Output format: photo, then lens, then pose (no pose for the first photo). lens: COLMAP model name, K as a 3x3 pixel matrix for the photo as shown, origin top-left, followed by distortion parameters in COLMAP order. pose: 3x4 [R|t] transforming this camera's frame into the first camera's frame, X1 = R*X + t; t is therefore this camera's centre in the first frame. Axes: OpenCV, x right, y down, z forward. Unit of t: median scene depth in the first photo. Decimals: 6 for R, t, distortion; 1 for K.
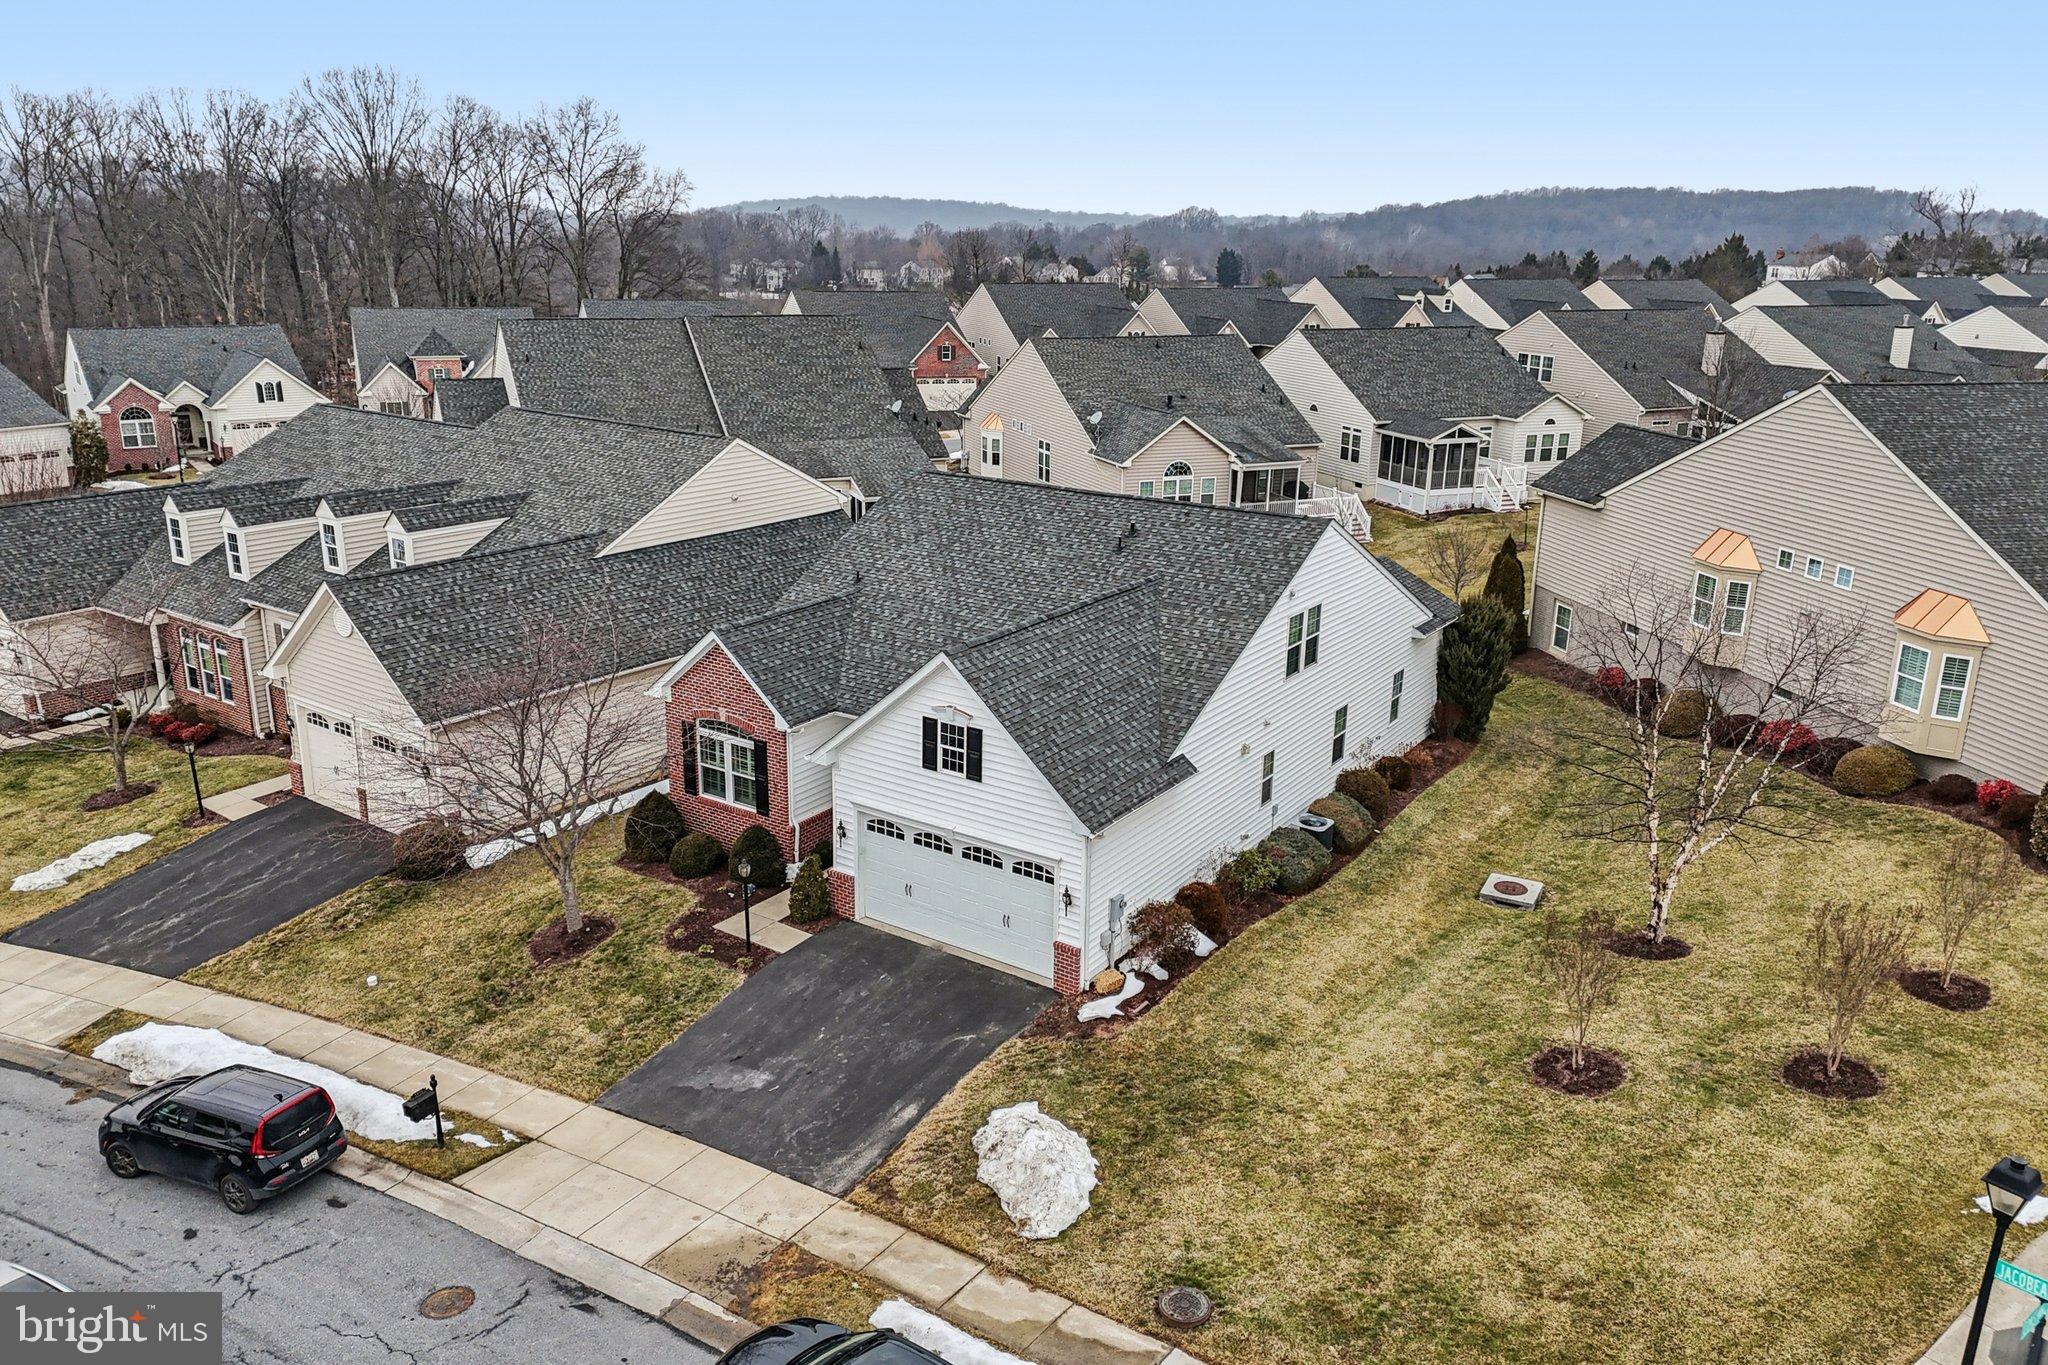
lens RADIAL K [[1479.9, 0, 1024.0], [0, 1479.9, 682.5], [0, 0, 1]] dist [0.079354, -0.081721]
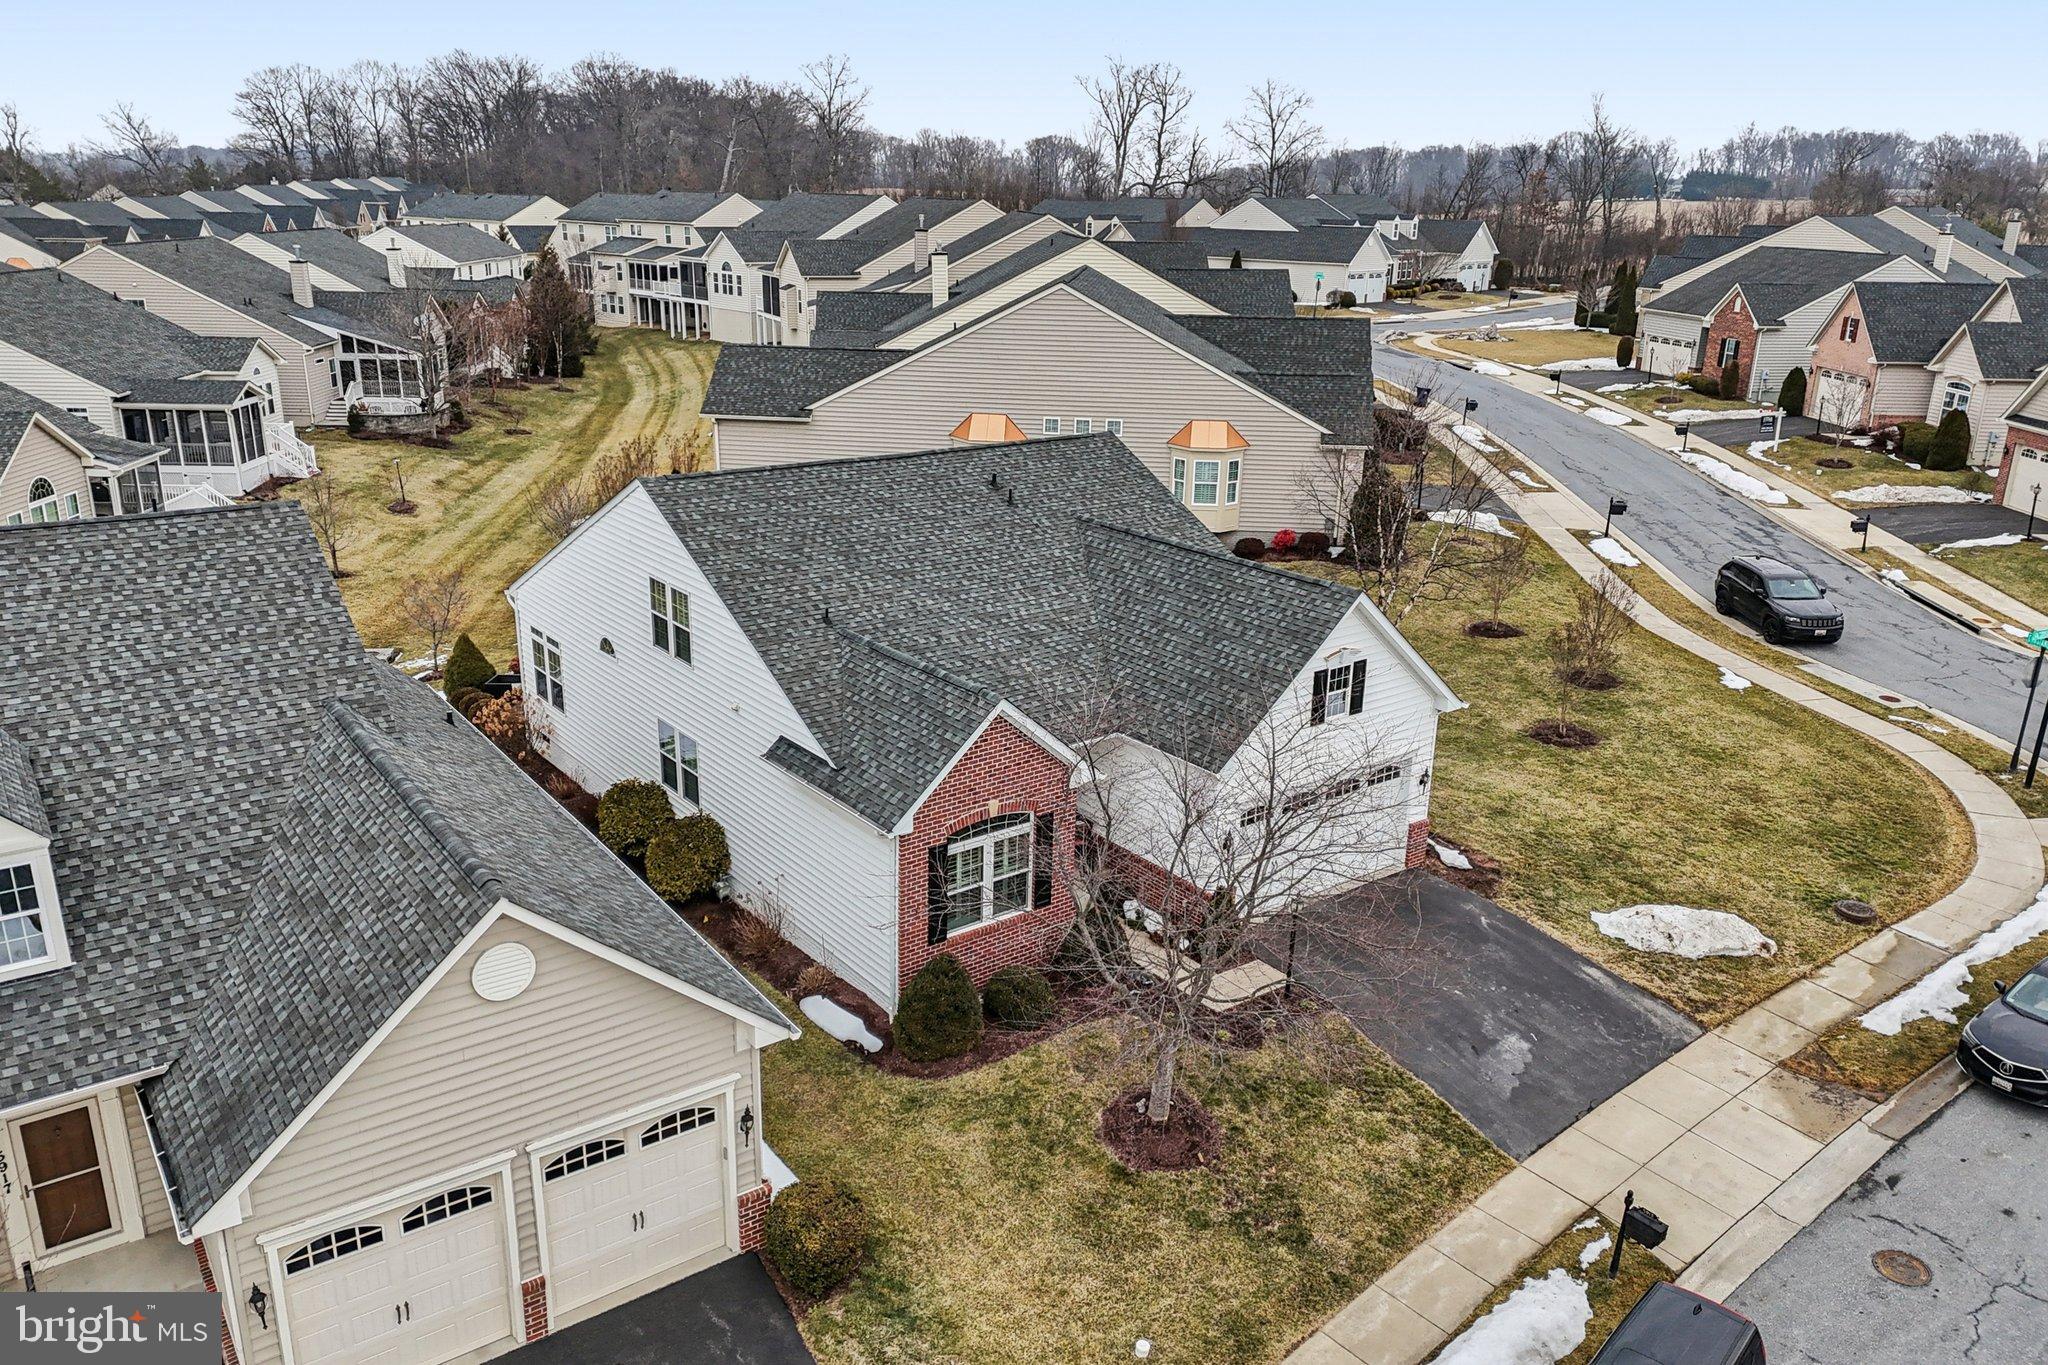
lens RADIAL K [[1474.5, 0, 1019.6], [0, 1474.5, 728.6], [0, 0, 1]] dist [0.038886, -0.001366]
pose [[0.330941, -0.331940, 0.883343, -0.984057], [0.264667, 0.931168, 0.250755, -0.232005], [-0.905776, 0.150806, 0.396015, 0.807979]]
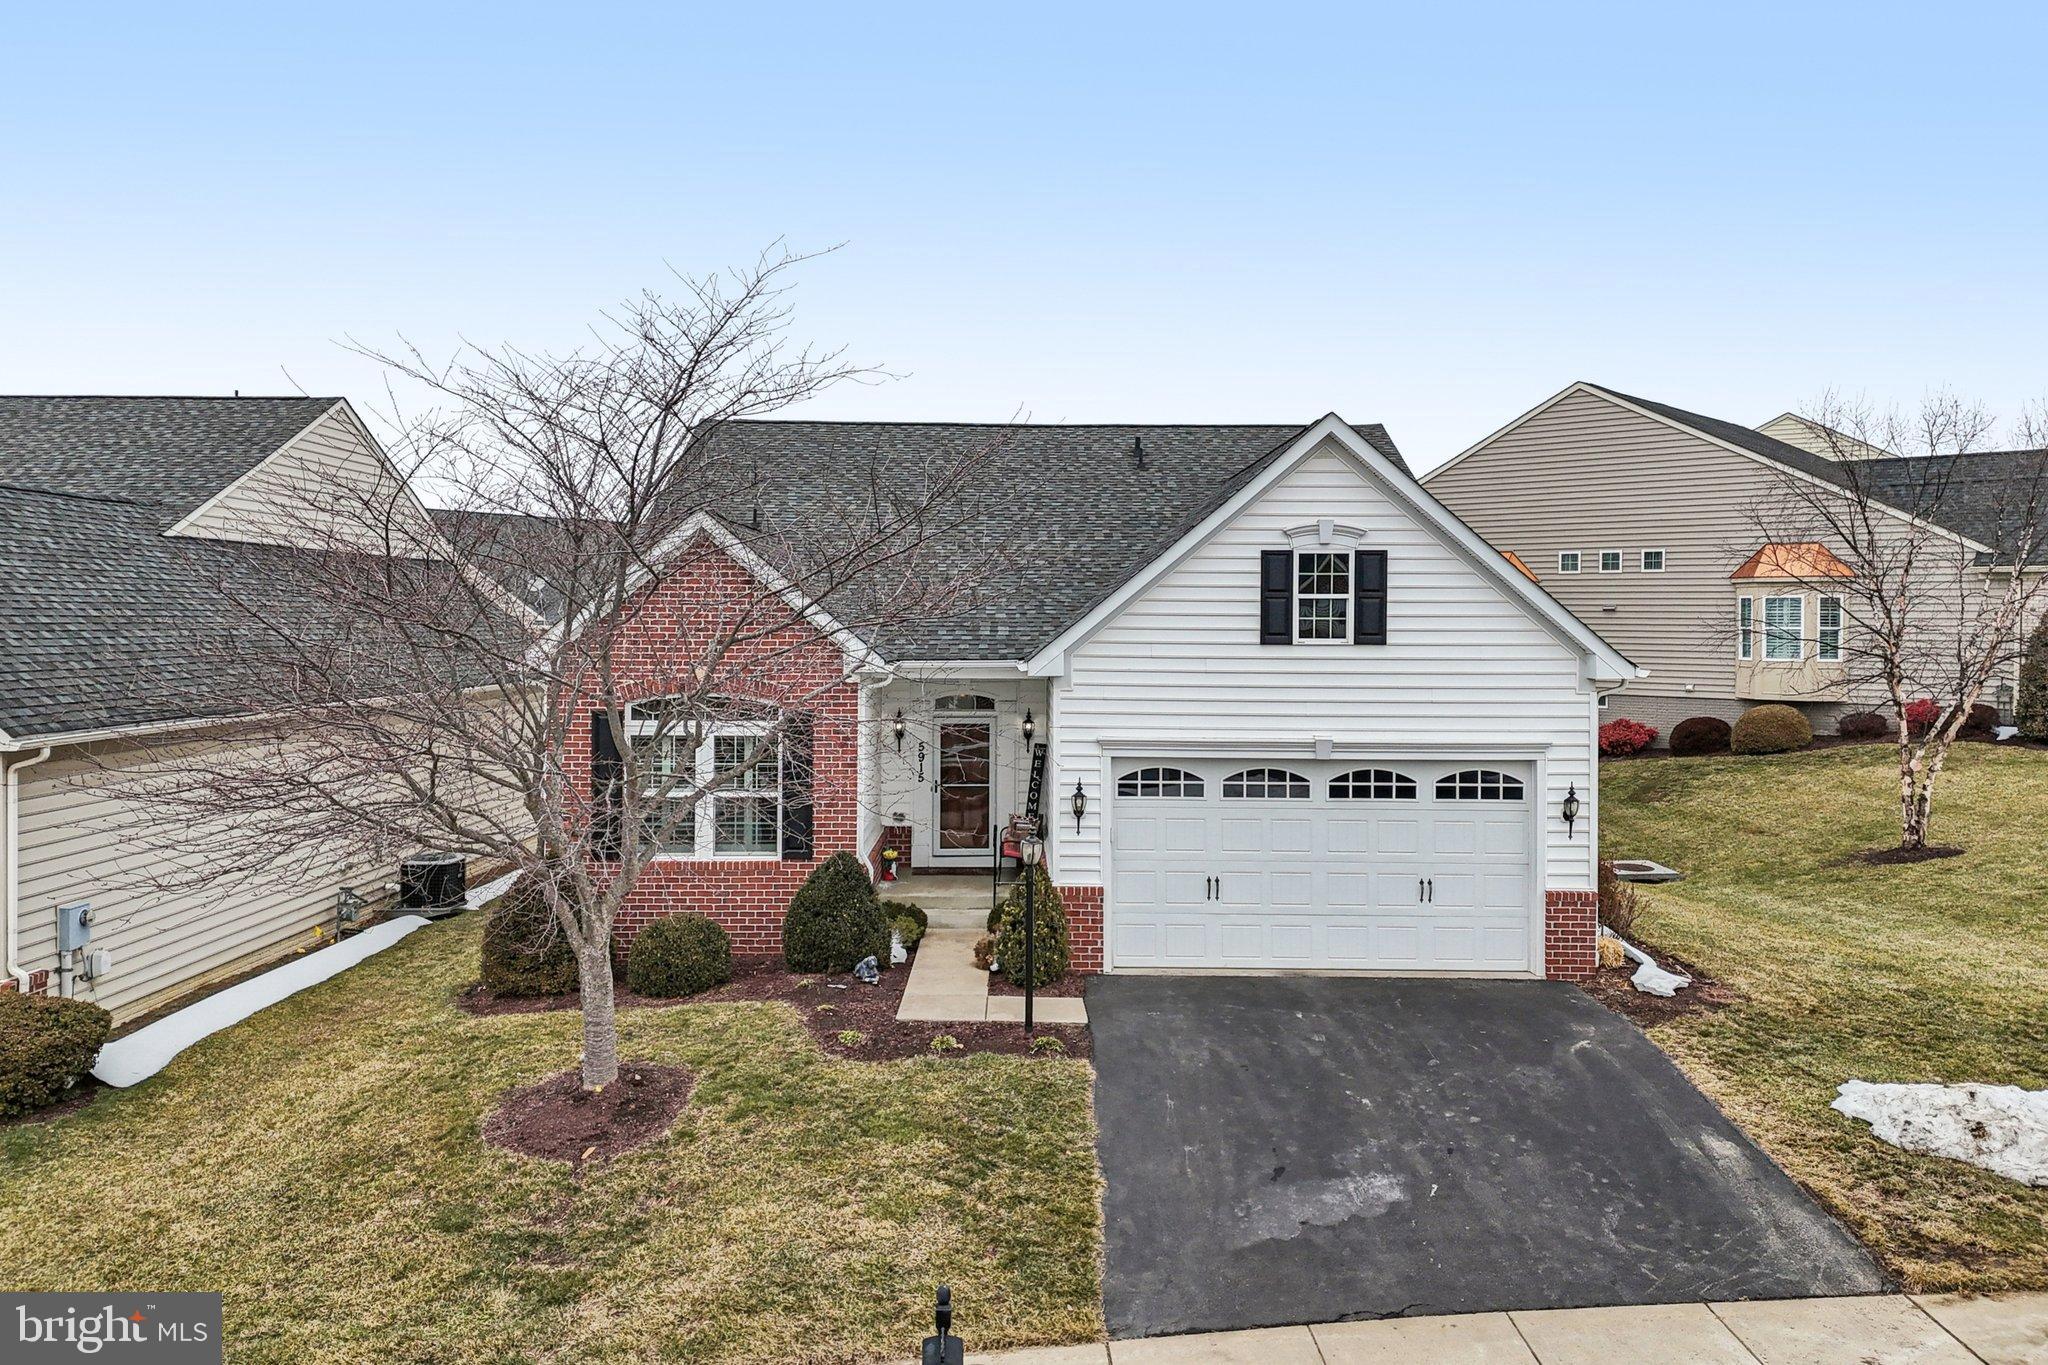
lens RADIAL K [[1522.2, 0, 1024.0], [0, 1522.2, 682.5], [0, 0, 1]] dist [0.066767, -0.058575]
pose [[0.826497, -0.037207, 0.561711, -0.486183], [0.172781, 0.966419, -0.190215, 0.171678], [-0.535770, 0.254265, 0.805171, 0.585787]]
